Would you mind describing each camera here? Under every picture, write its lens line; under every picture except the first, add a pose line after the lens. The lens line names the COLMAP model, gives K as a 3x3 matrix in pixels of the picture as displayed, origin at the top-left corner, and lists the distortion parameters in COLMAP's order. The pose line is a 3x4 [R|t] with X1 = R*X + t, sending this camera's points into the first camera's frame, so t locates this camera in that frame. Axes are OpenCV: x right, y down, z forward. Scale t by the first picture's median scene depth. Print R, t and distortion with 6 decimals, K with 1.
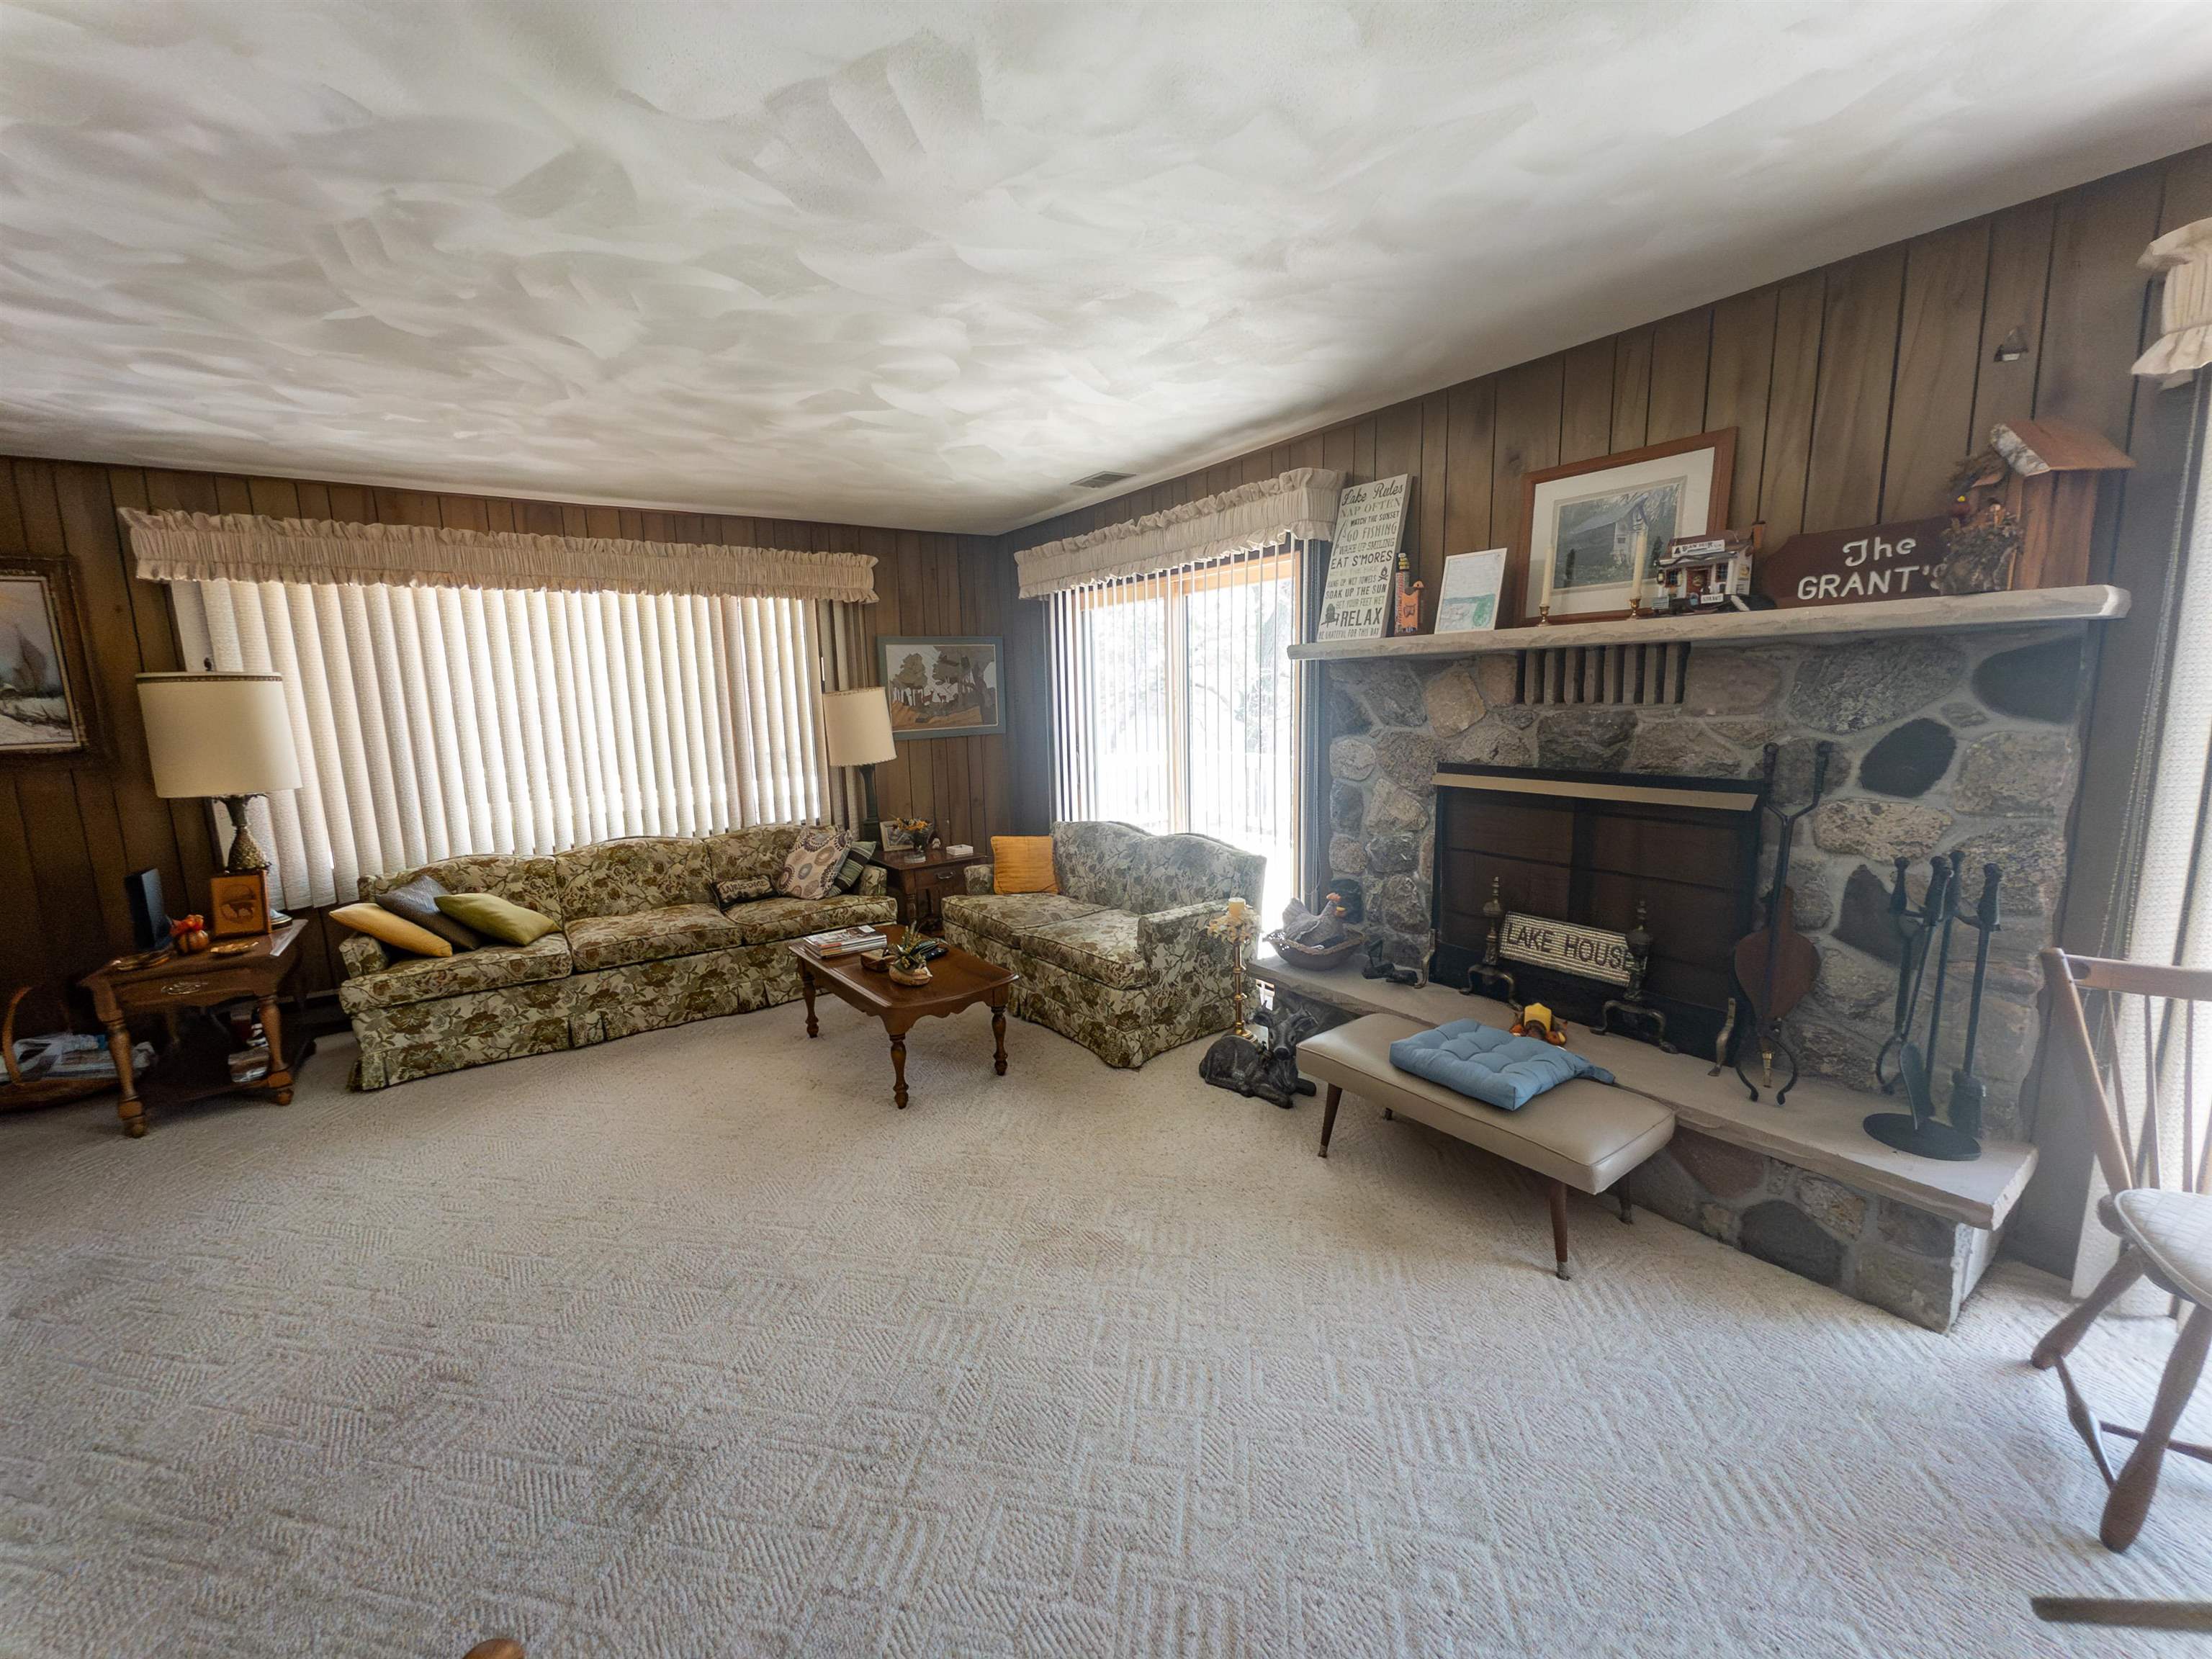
lens RADIAL K [[897.5, 0, 1100.1], [0, 897.5, 828.7], [0, 0, 1]] dist [-0.005316, 0.002359]
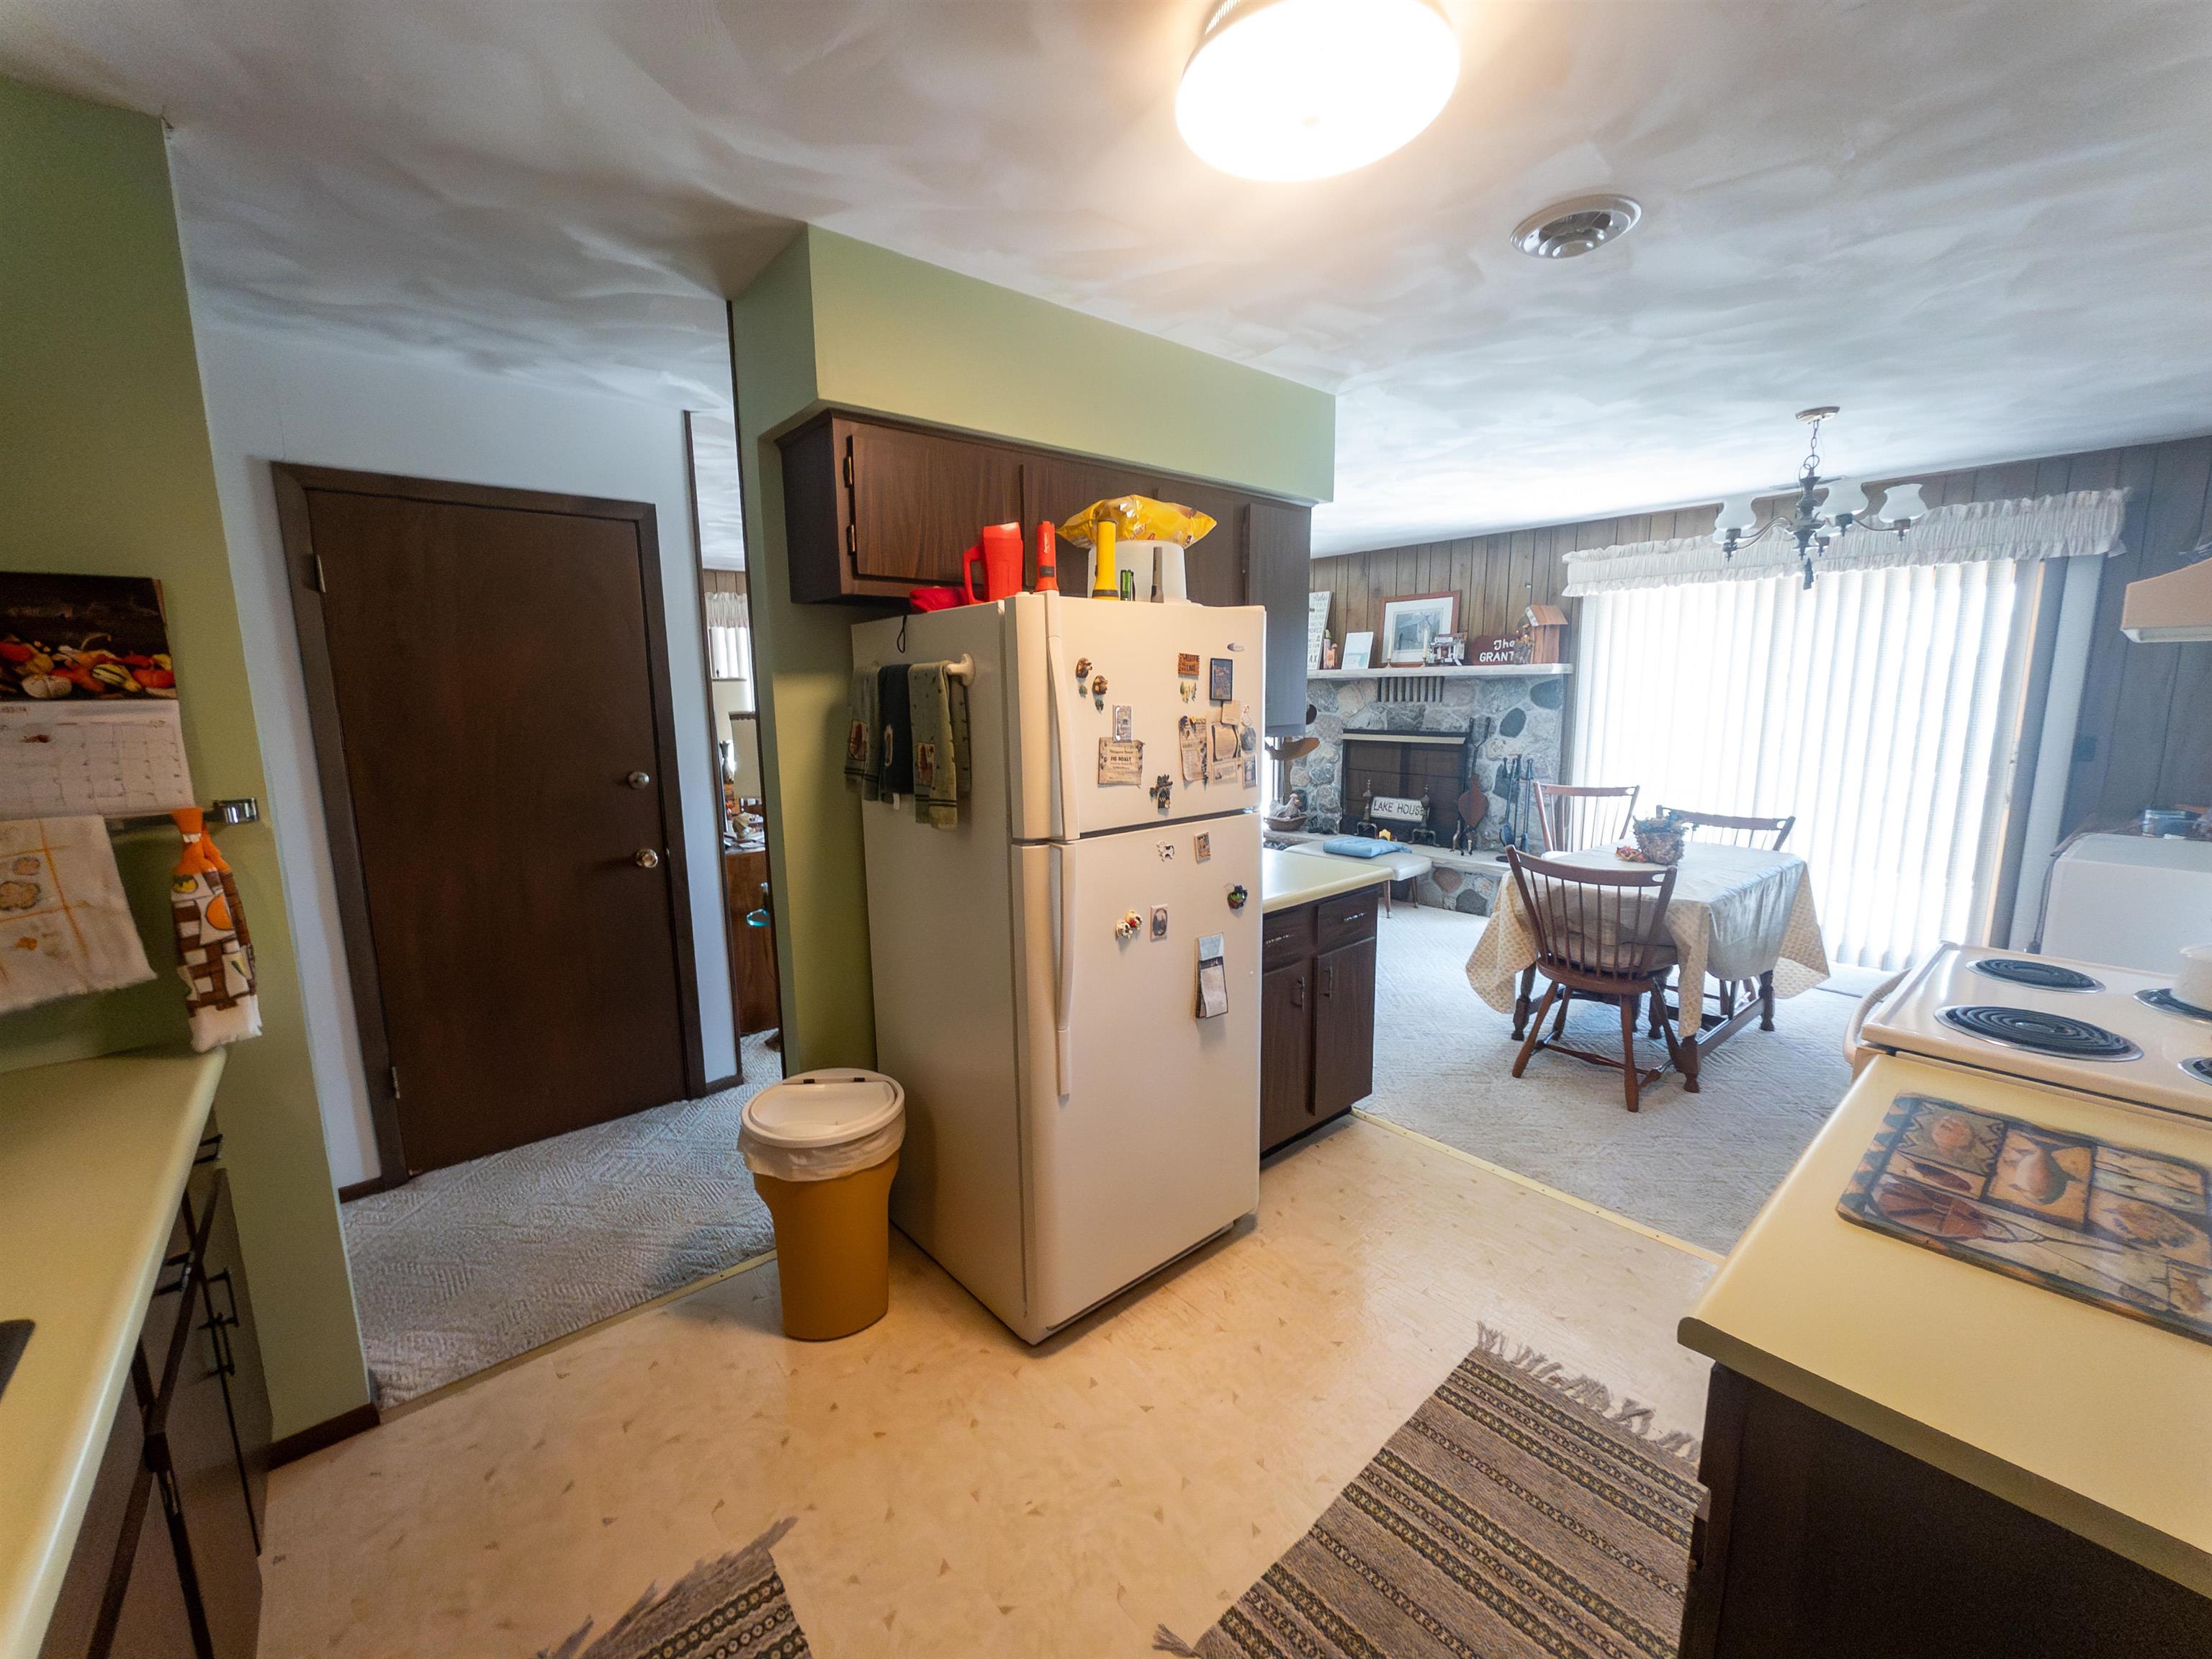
lens RADIAL K [[897.5, 0, 1097.0], [0, 897.5, 829.9], [0, 0, 1]] dist [-0.005316, 0.002359]
pose [[0.995999, -0.000780, 0.089356, -0.435920], [0.000596, 0.999998, 0.002085, 0.177099], [-0.089357, -0.002024, 0.995998, -1.175743]]
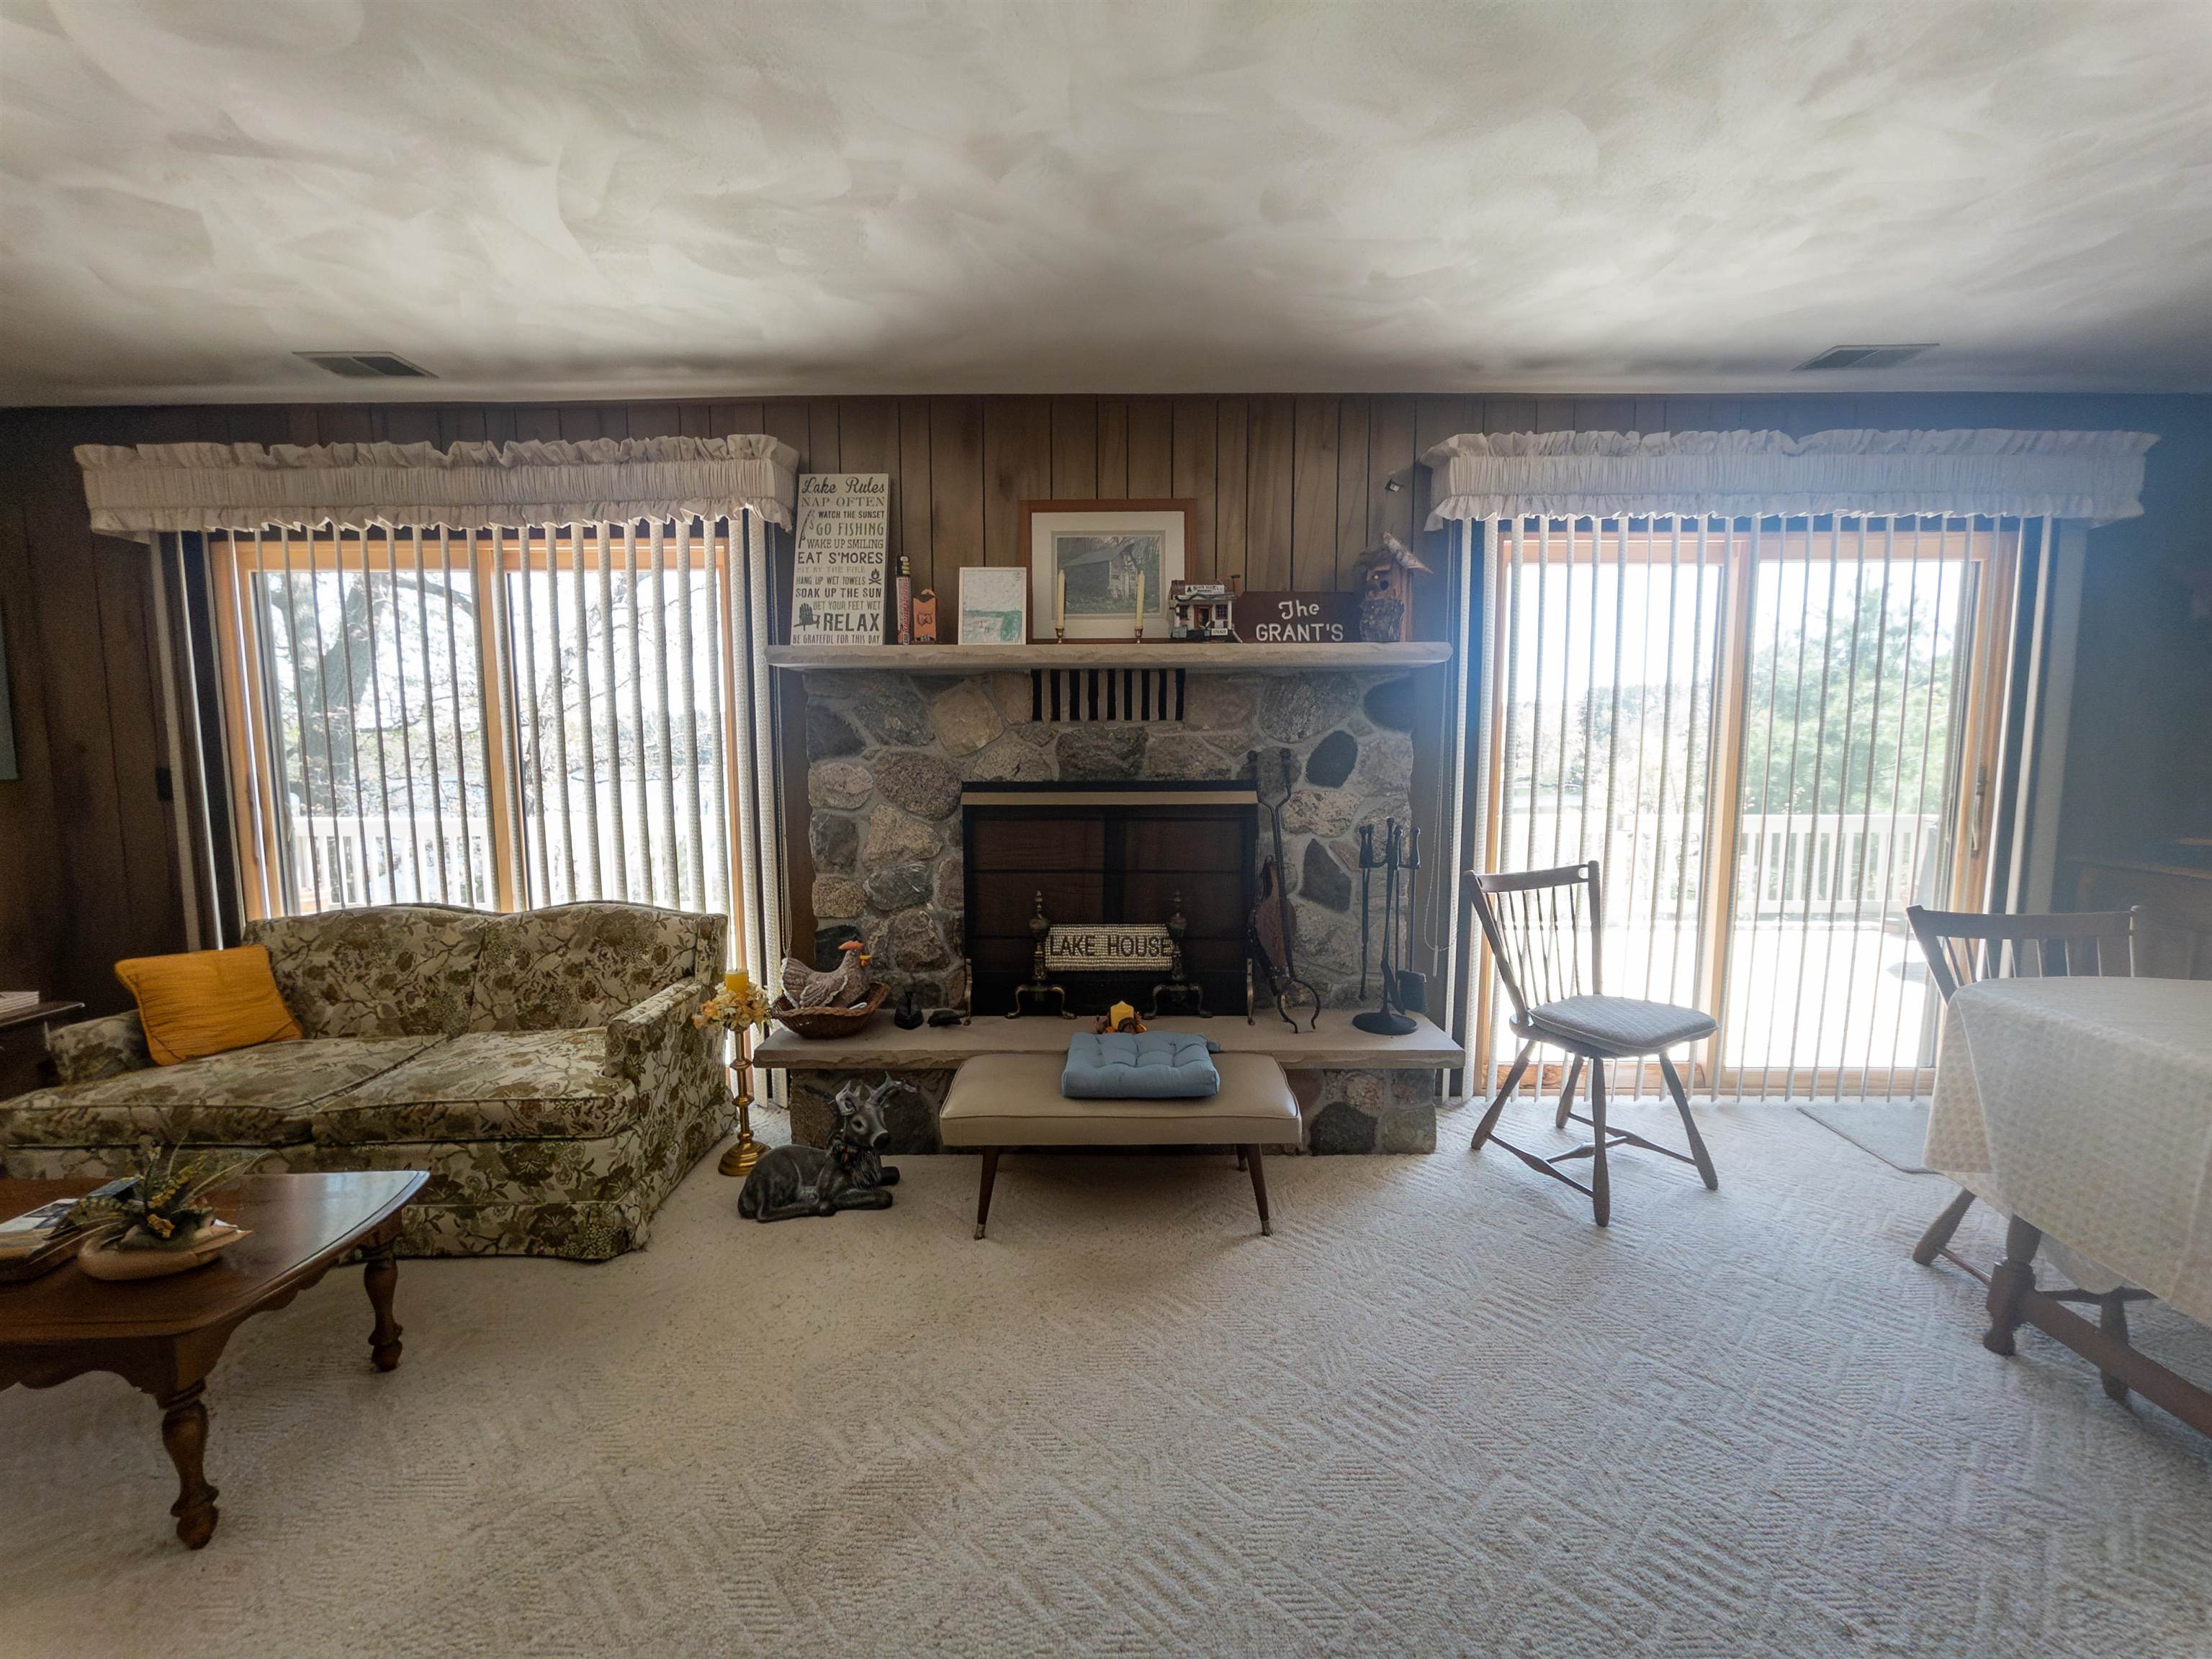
lens RADIAL K [[897.5, 0, 1096.3], [0, 897.5, 831.0], [0, 0, 1]] dist [-0.005316, 0.002359]
pose [[0.580837, -0.052218, 0.812343, -0.342420], [0.113492, 0.993388, -0.017293, 0.011403], [-0.806069, 0.102239, 0.582923, 0.368844]]
